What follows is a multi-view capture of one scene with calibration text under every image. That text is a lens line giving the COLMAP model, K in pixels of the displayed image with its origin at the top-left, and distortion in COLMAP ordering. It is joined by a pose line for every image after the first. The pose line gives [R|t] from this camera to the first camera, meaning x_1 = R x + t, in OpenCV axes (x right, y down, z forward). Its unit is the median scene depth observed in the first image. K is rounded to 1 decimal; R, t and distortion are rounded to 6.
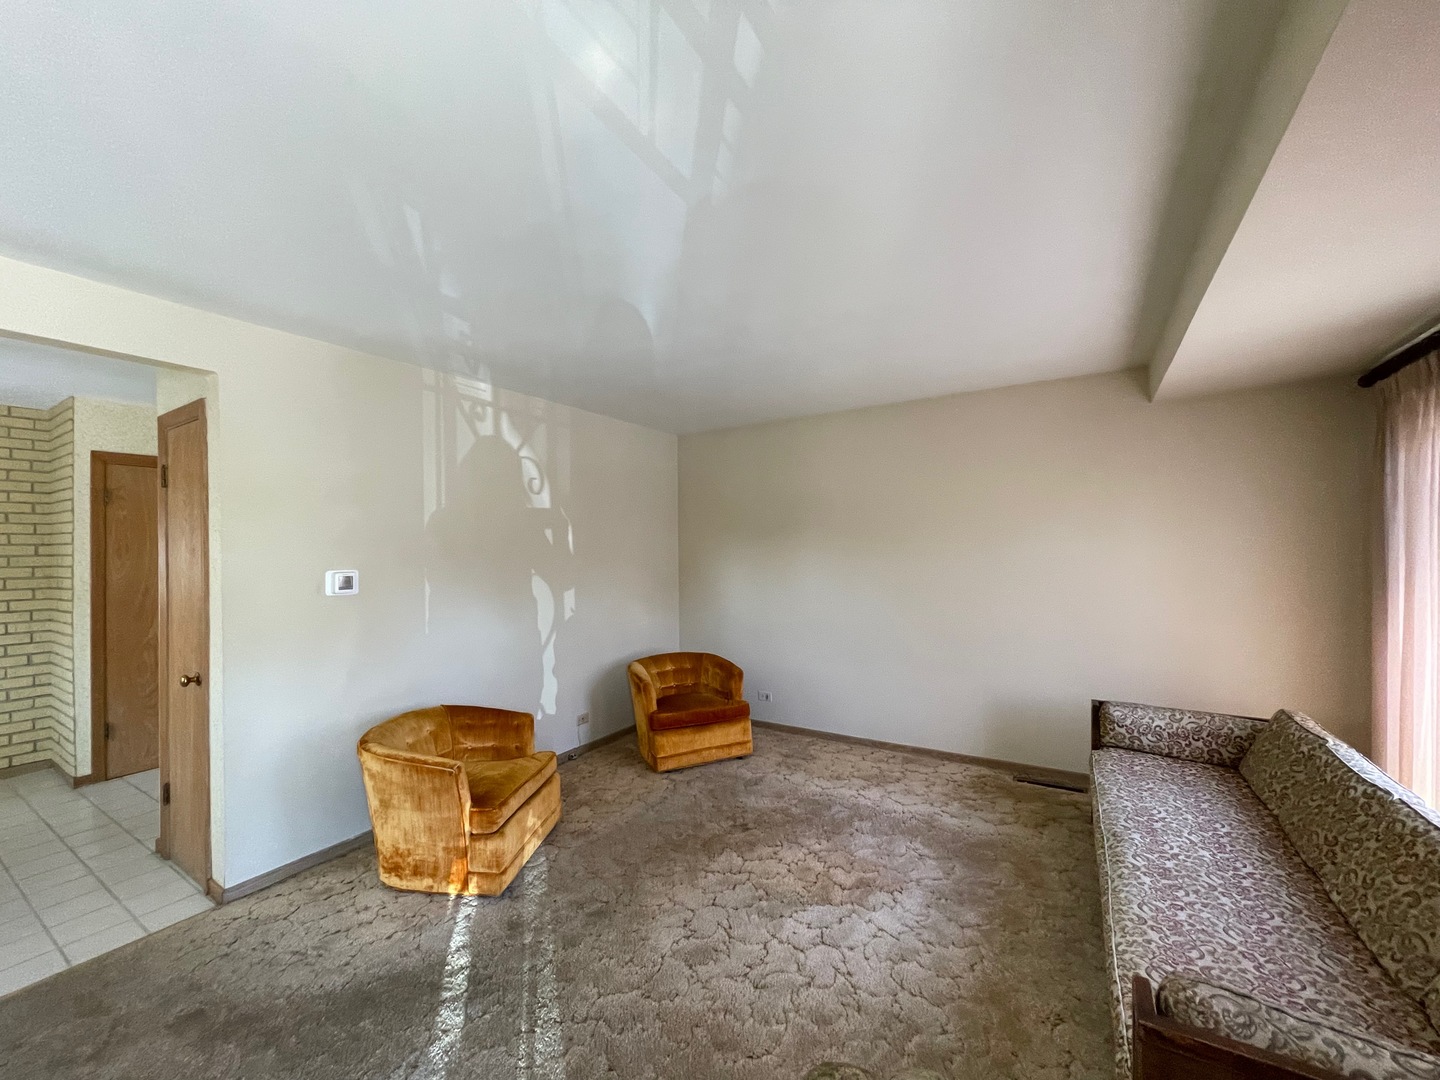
lens RADIAL K [[584.2, 0, 716.9], [0, 584.2, 543.5], [0, 0, 1]] dist [-0.024314, 0.016999]
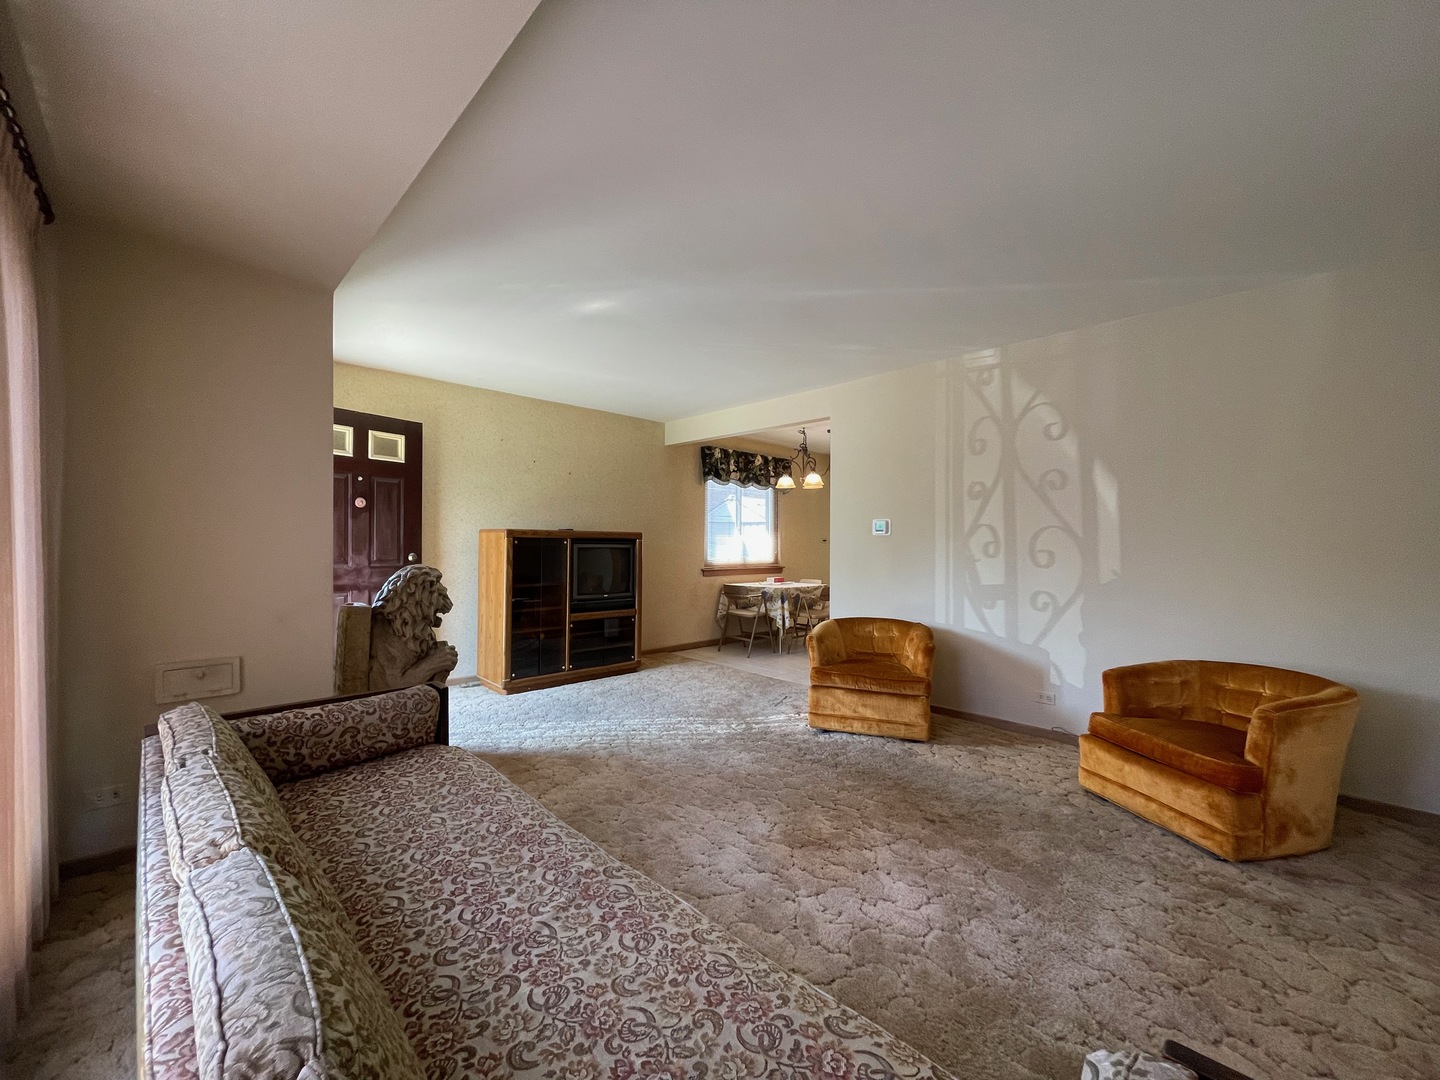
lens RADIAL K [[584.2, 0, 716.9], [0, 584.2, 543.5], [0, 0, 1]] dist [-0.024314, 0.016999]
pose [[-0.244930, 0.007538, -0.969511, 0.806647], [-0.007460, 0.999926, 0.009659, 0.084381], [0.969512, 0.009598, -0.244856, 0.794340]]
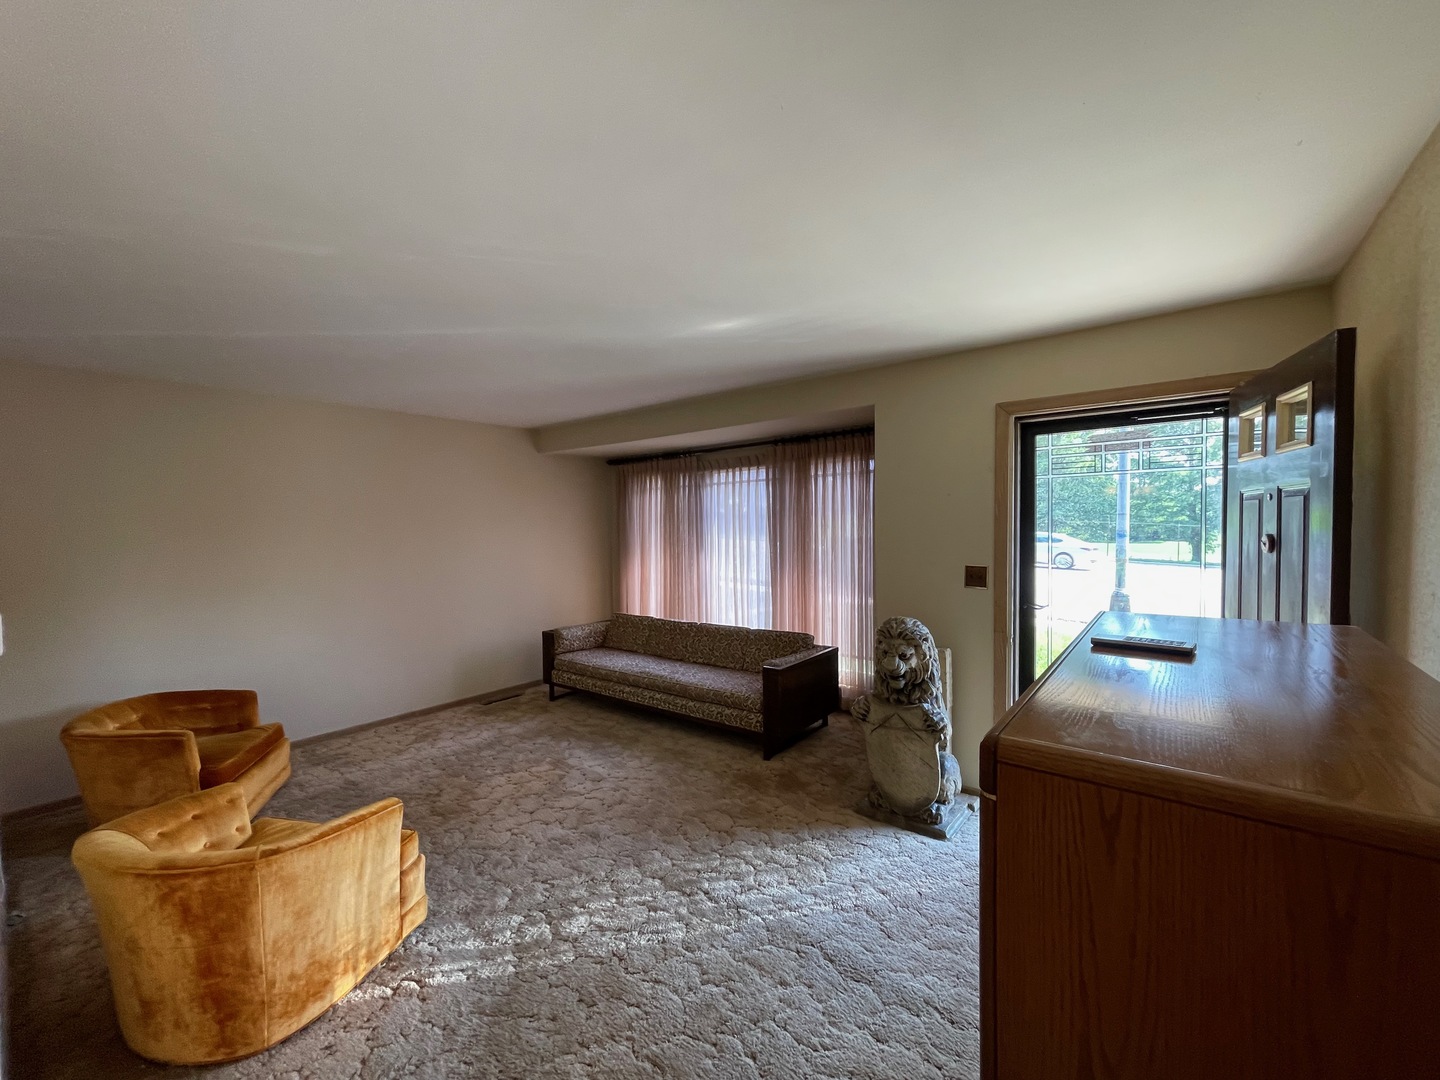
lens RADIAL K [[584.2, 0, 716.9], [0, 584.2, 543.5], [0, 0, 1]] dist [-0.024314, 0.016999]
pose [[0.114875, -0.021787, 0.993141, -0.864793], [0.006018, 0.999756, 0.021236, -0.011708], [-0.993362, 0.003537, 0.114978, 0.293262]]
